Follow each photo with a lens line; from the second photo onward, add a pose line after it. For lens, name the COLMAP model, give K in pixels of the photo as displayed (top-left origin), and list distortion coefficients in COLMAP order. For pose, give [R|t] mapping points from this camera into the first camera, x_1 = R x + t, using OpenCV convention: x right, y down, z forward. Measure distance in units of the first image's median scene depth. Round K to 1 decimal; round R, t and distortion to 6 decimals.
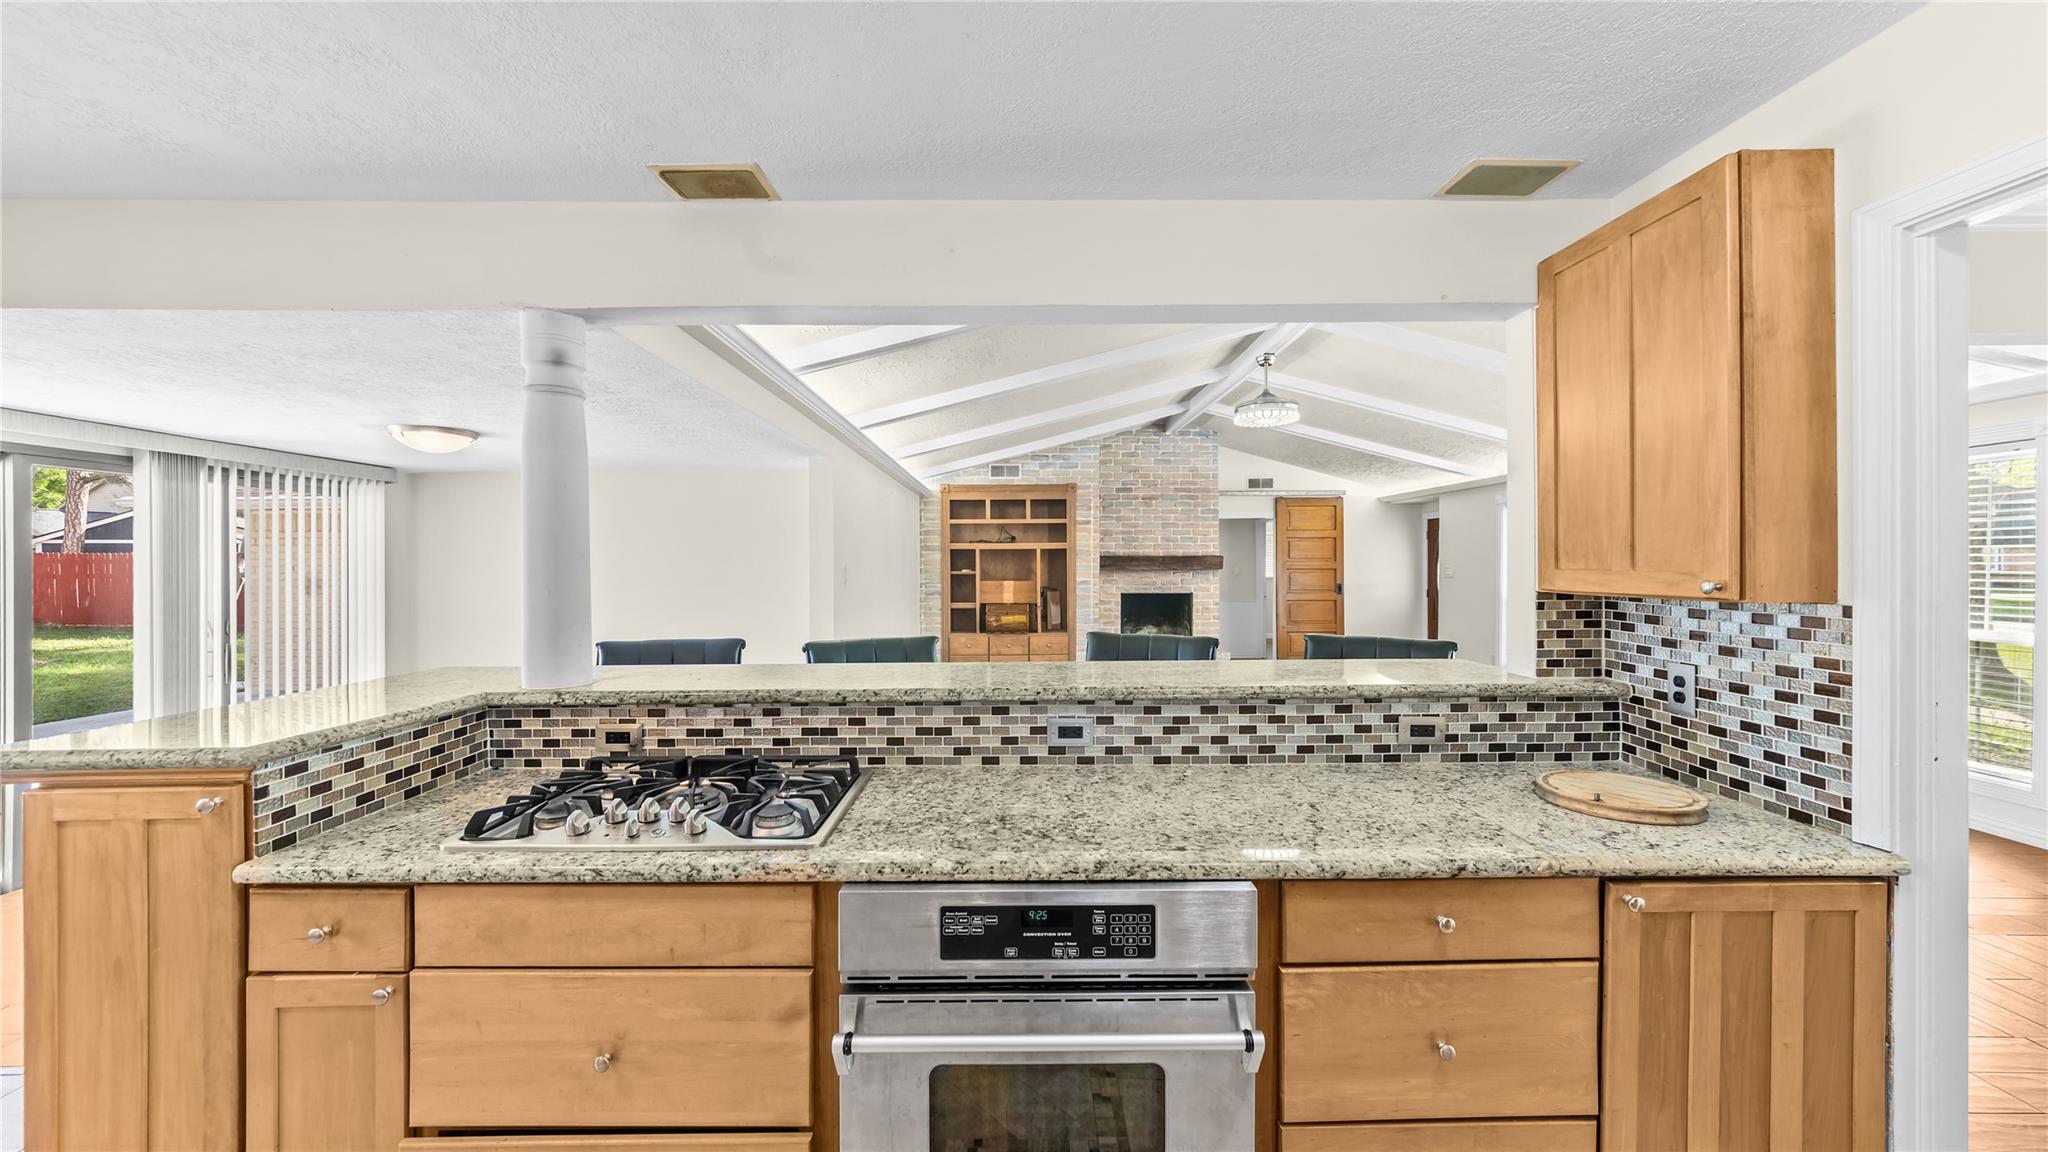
lens RADIAL K [[733.0, 0, 1019.0], [0, 733.0, 574.3], [0, 0, 1]] dist [0.000746, 0.000140]
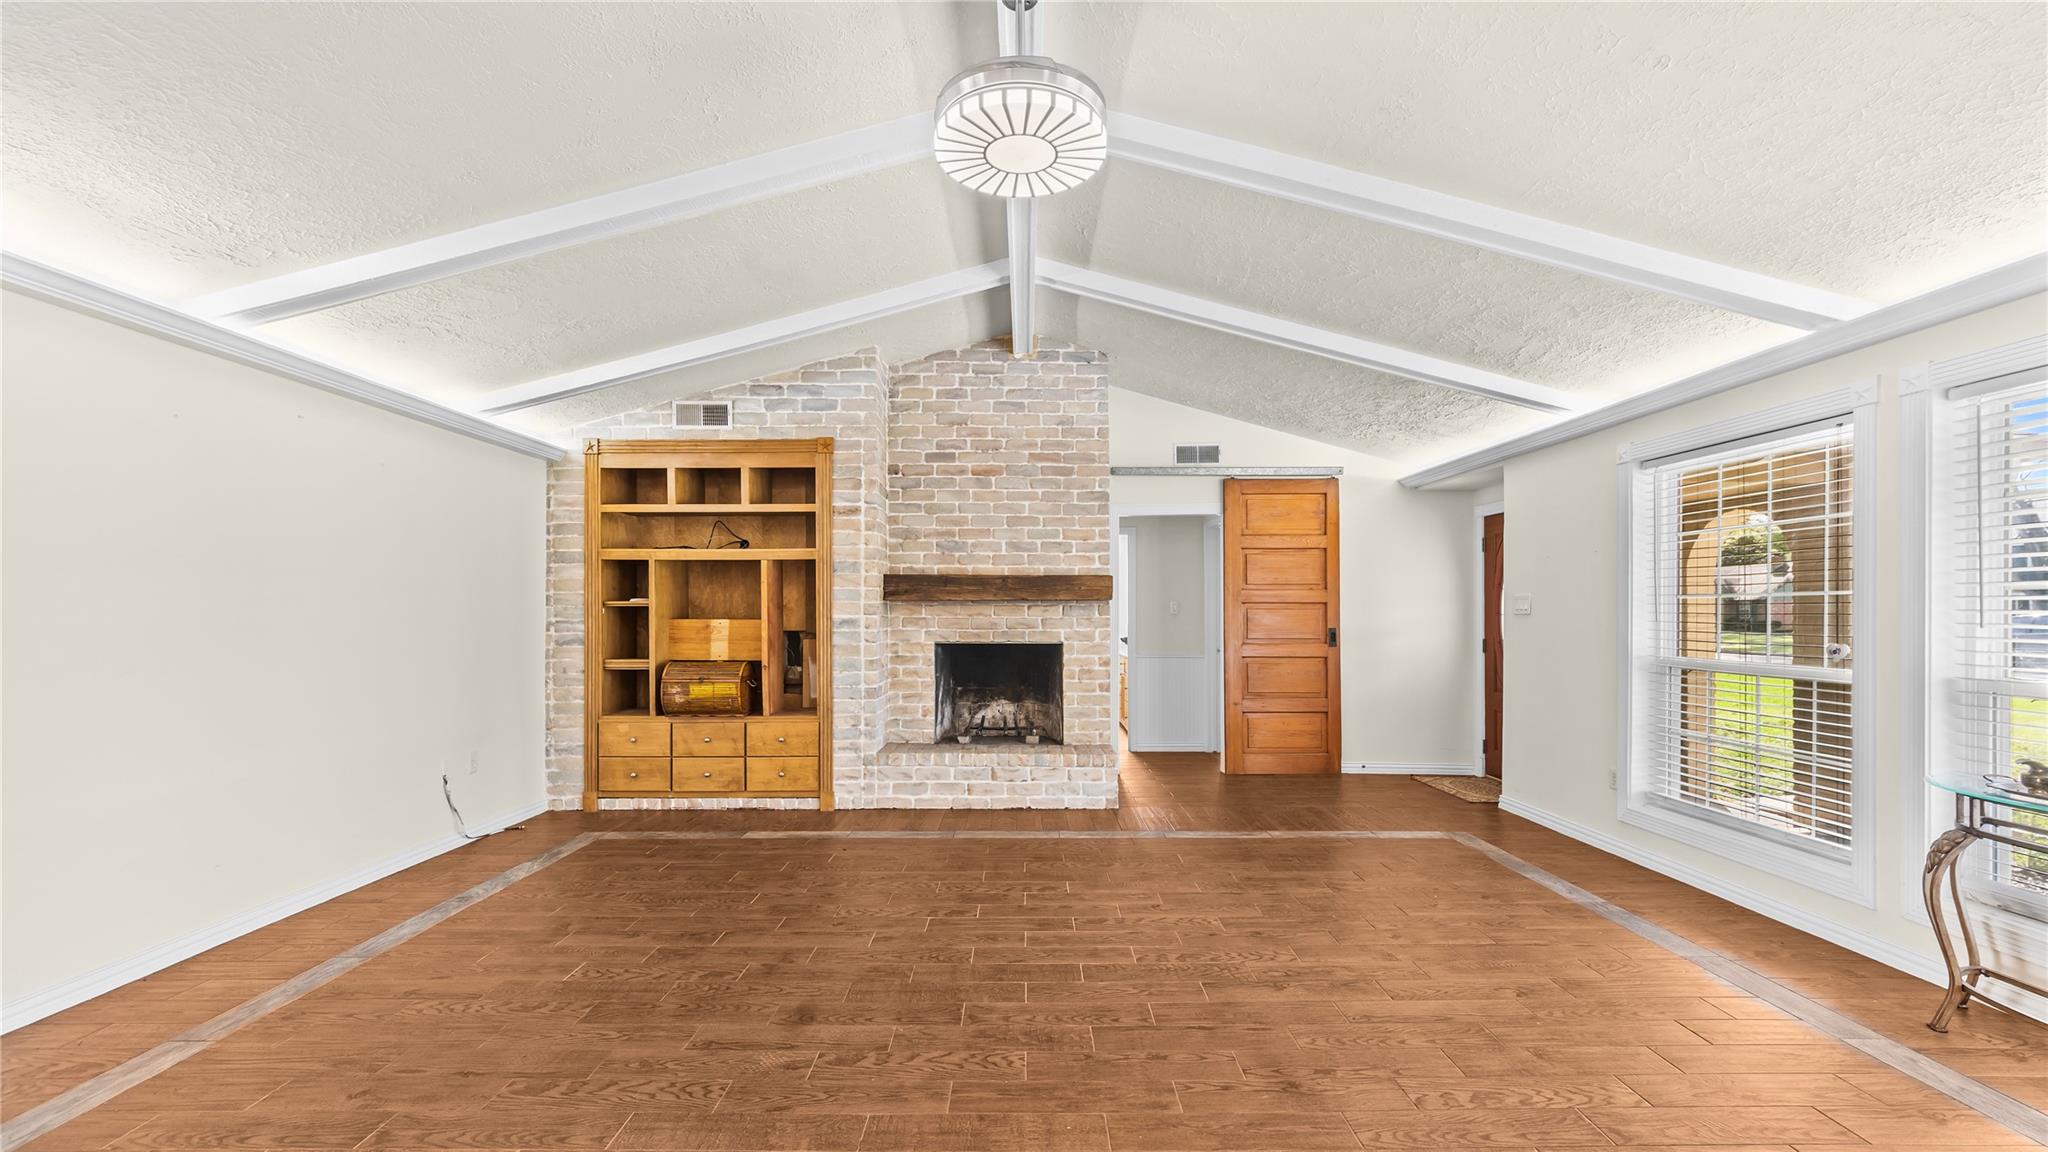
lens RADIAL K [[855.2, 0, 1024.3], [0, 855.2, 615.1], [0, 0, 1]] dist [-0.001336, -0.000049]
pose [[0.999969, 0.003704, 0.006947, 0.938006], [-0.003627, 0.999931, -0.011164, 0.054836], [-0.006988, 0.011139, 0.999914, 1.626079]]
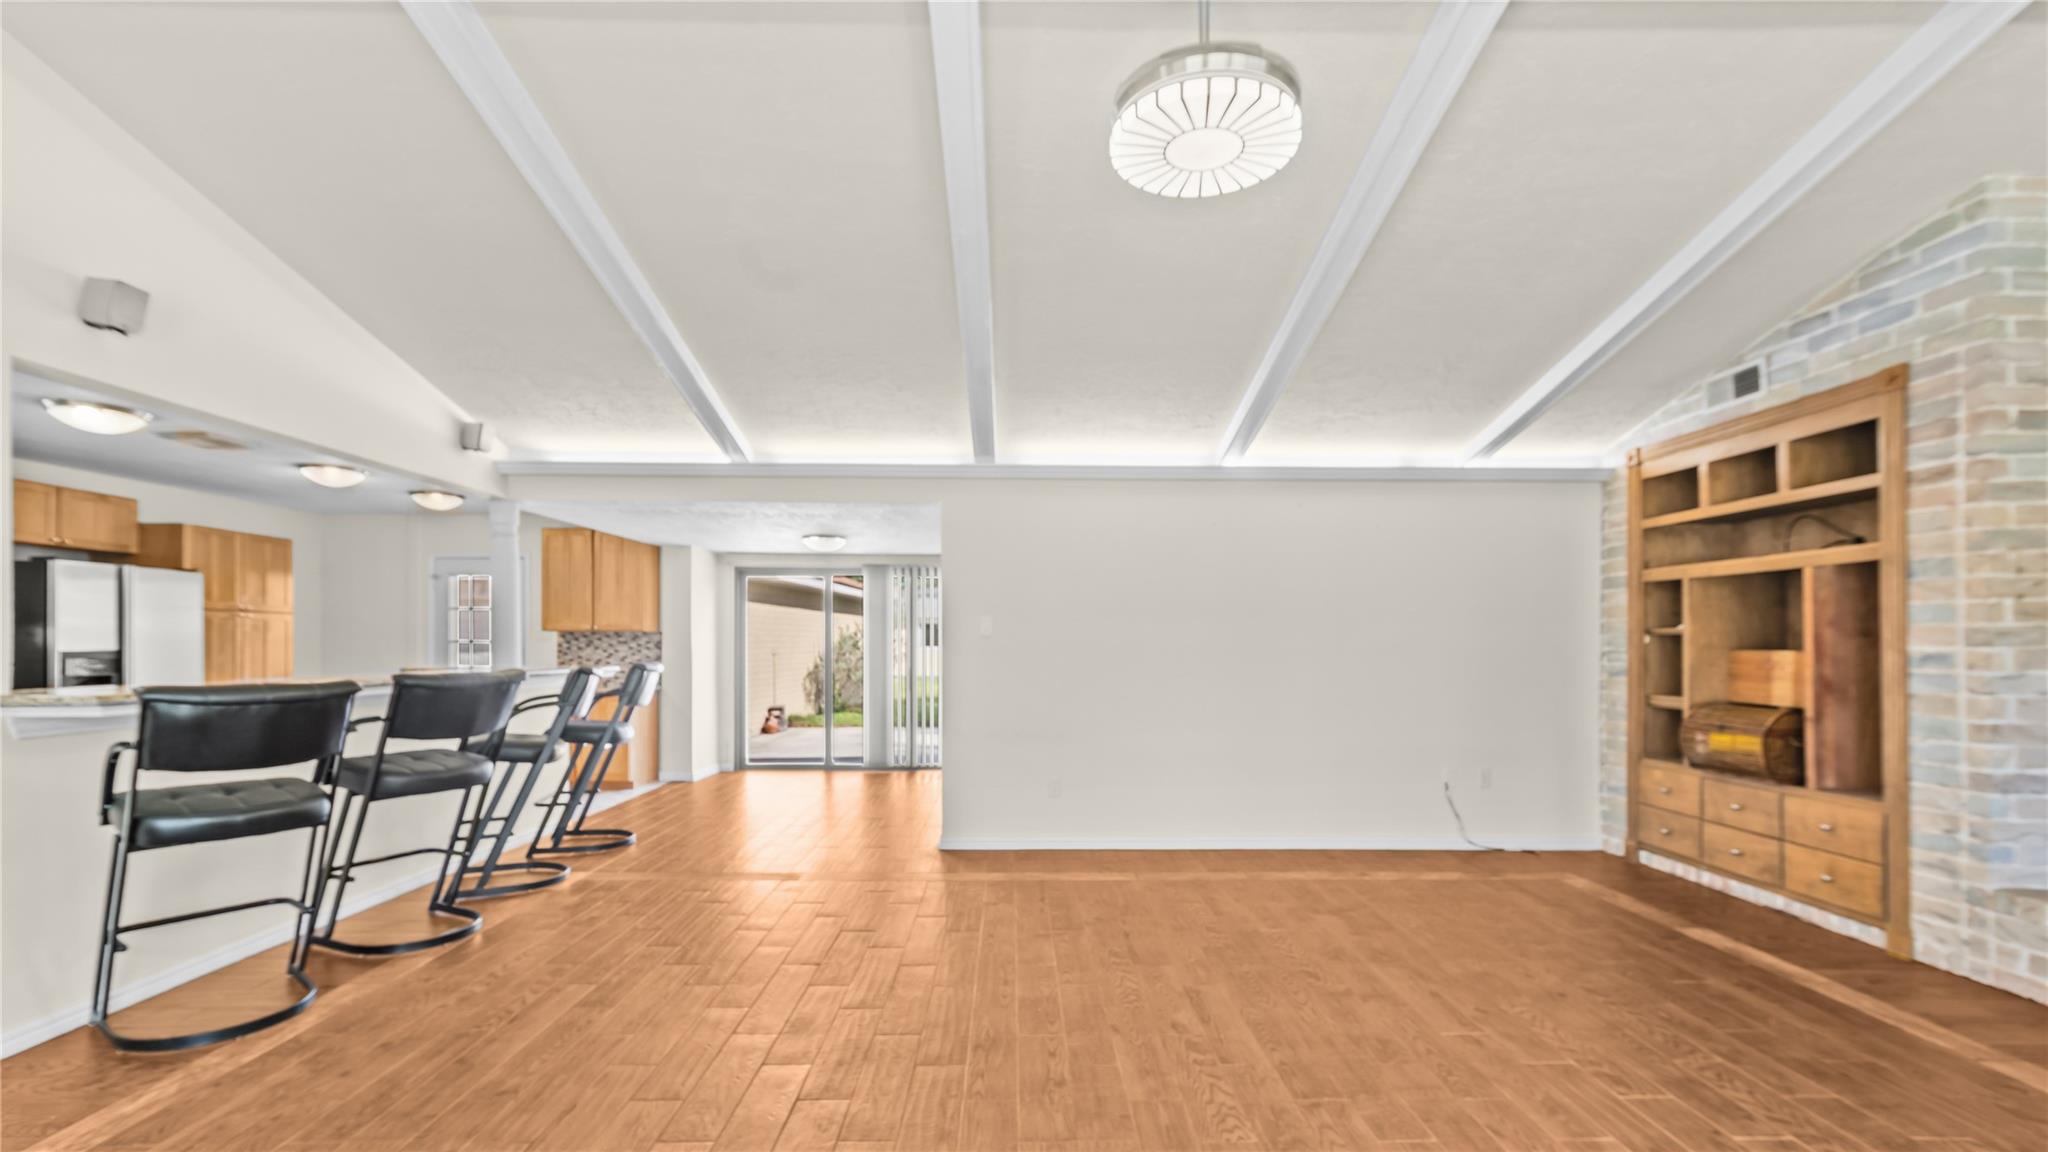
lens RADIAL K [[877.9, 0, 1025.2], [0, 877.9, 640.3], [0, 0, 1]] dist [0.024855, 0.000104]
pose [[0.019407, 0.004197, -0.999803, 2.117347], [-0.014505, 0.999887, 0.003916, 0.032693], [0.999706, 0.014427, 0.019466, 2.576691]]
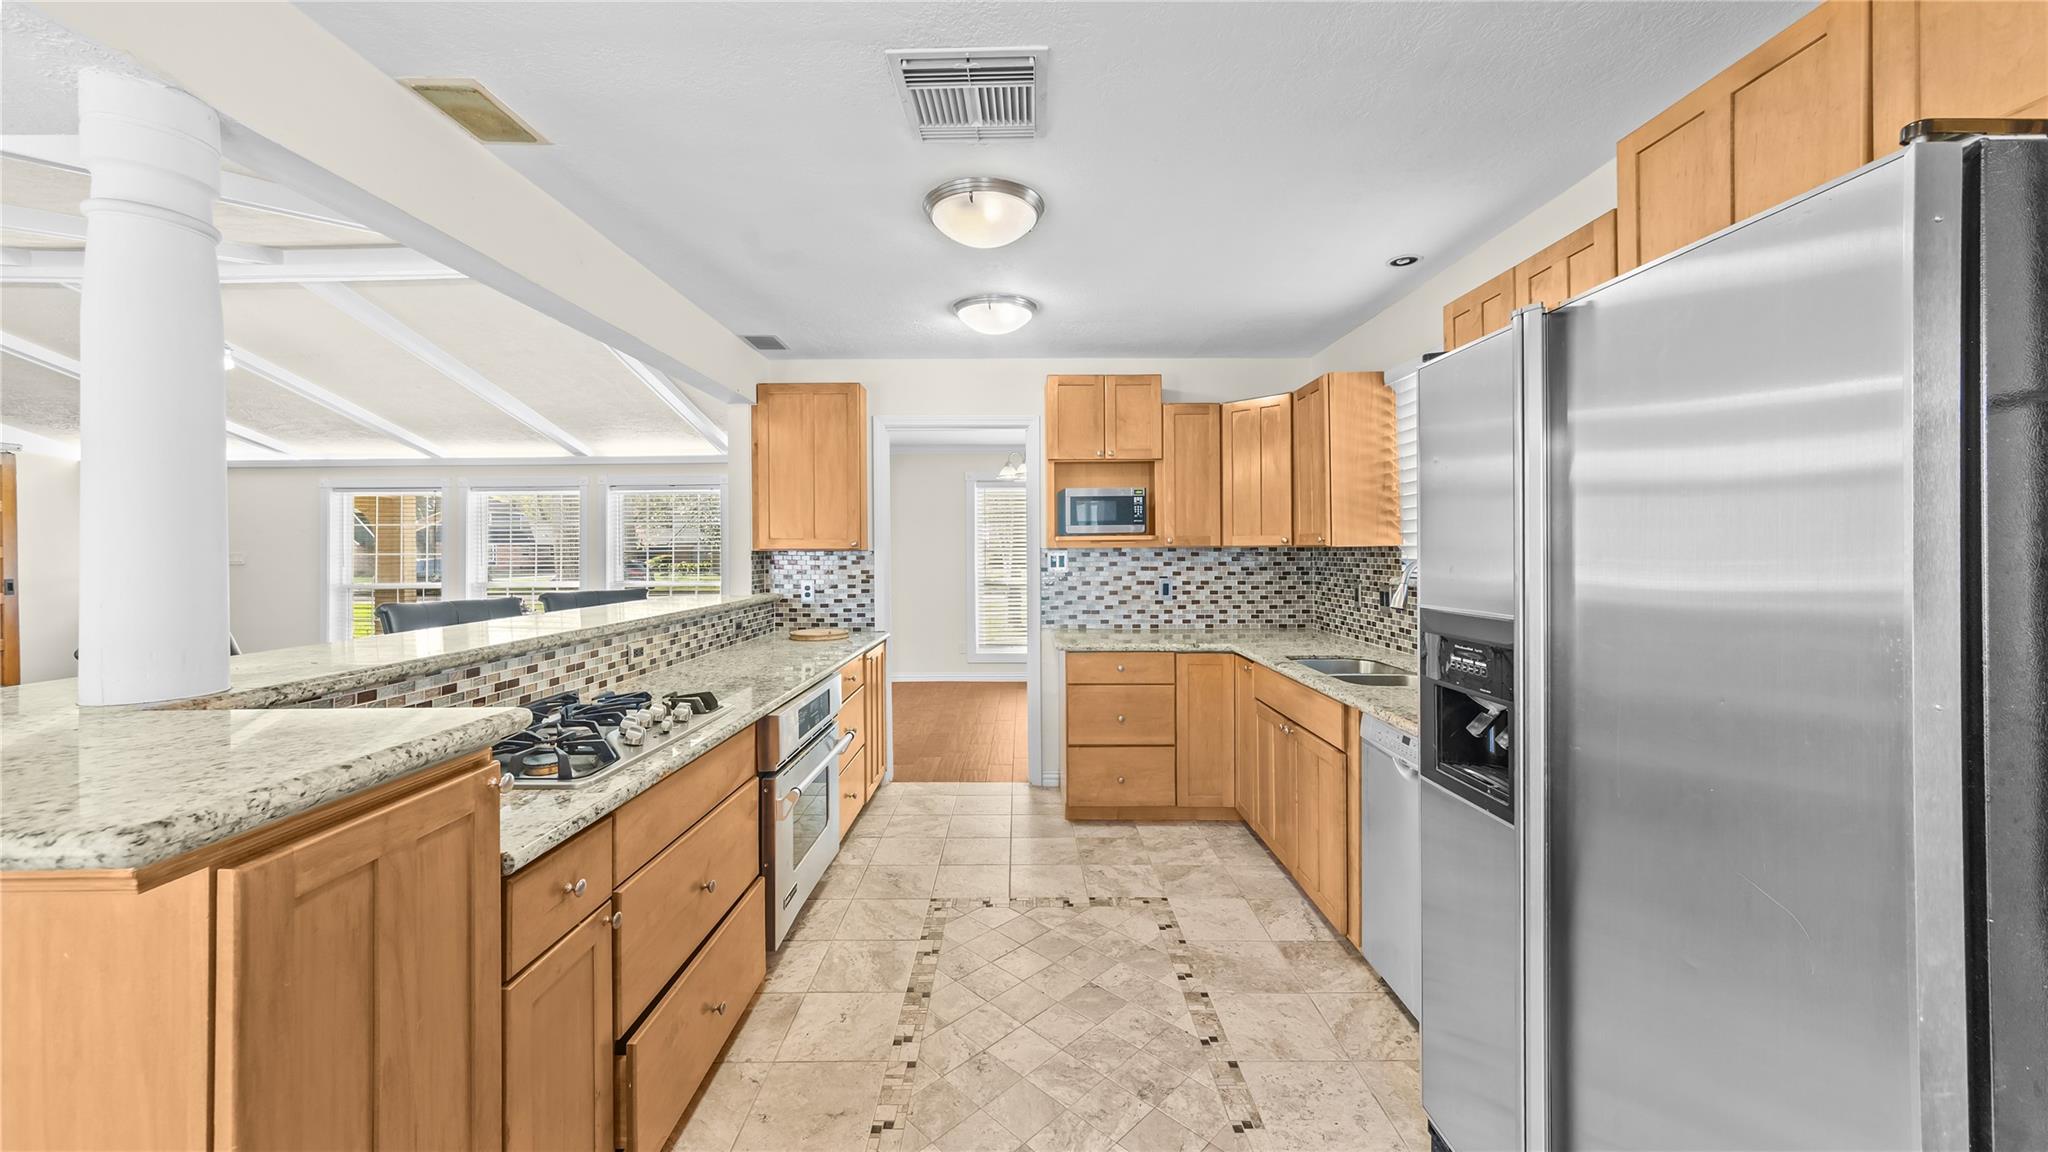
lens RADIAL K [[767.8, 0, 1021.8], [0, 767.8, 550.4], [0, 0, 1]] dist [0.000317, 0.000029]
pose [[0.002371, 0.006360, 0.999977, -1.335749], [0.019737, 0.999785, -0.006405, 0.051228], [-0.999802, 0.019752, 0.002245, 0.286532]]
